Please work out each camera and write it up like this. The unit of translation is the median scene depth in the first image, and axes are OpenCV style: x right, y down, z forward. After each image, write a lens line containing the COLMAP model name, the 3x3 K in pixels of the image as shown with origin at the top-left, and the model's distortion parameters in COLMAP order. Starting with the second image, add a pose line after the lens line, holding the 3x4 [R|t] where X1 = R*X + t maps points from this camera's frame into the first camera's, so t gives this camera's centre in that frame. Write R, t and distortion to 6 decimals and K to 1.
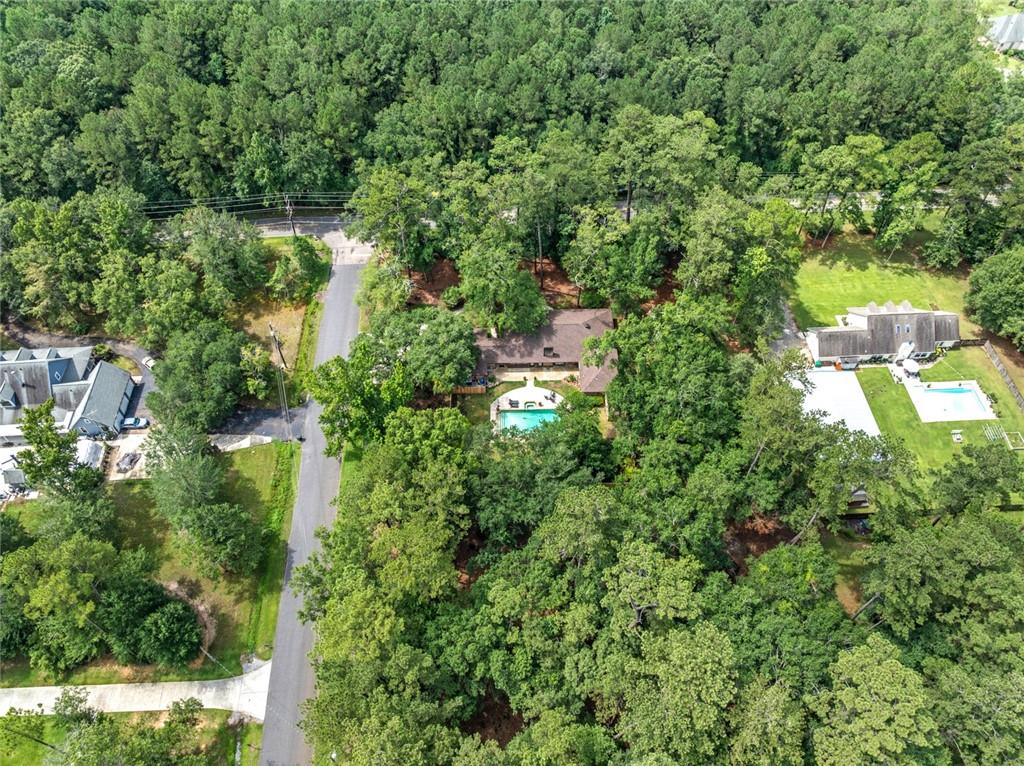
lens RADIAL K [[732.2, 0, 512.0], [0, 732.2, 383.0], [0, 0, 1]] dist [-0.004717, -0.002014]
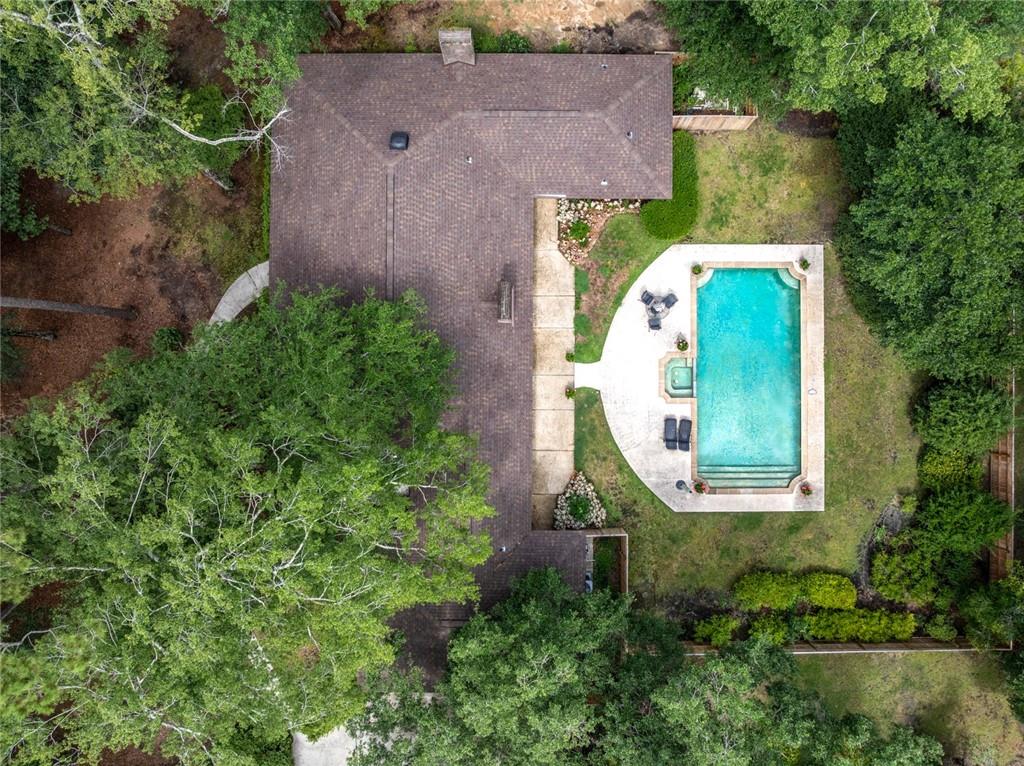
lens RADIAL K [[732.2, 0, 512.0], [0, 732.2, 383.0], [0, 0, 1]] dist [-0.004717, -0.002014]
pose [[0.018883, -0.999456, 0.027049, 0.013424], [0.780400, 0.031645, 0.624480, -0.204596], [-0.624996, 0.009317, 0.780572, 0.792289]]
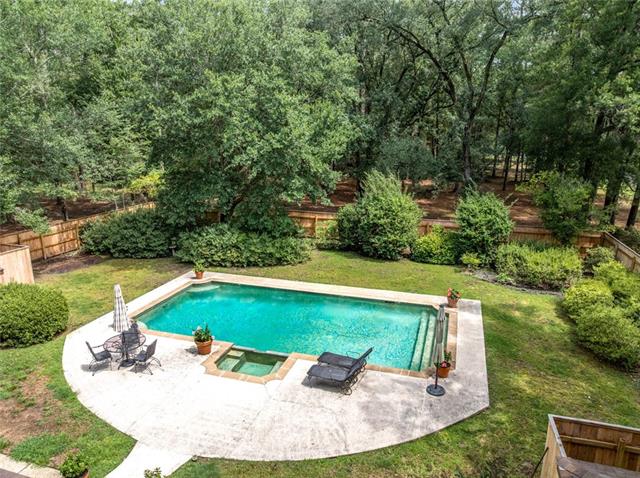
lens RADIAL K [[457.6, 0, 320.0], [0, 457.6, 239.0], [0, 0, 1]] dist [-0.004717, -0.002014]
pose [[-0.947401, -0.063385, 0.313709, -0.023235], [0.256405, 0.436299, 0.862496, -0.072854], [-0.191541, 0.897566, -0.397098, 0.992282]]
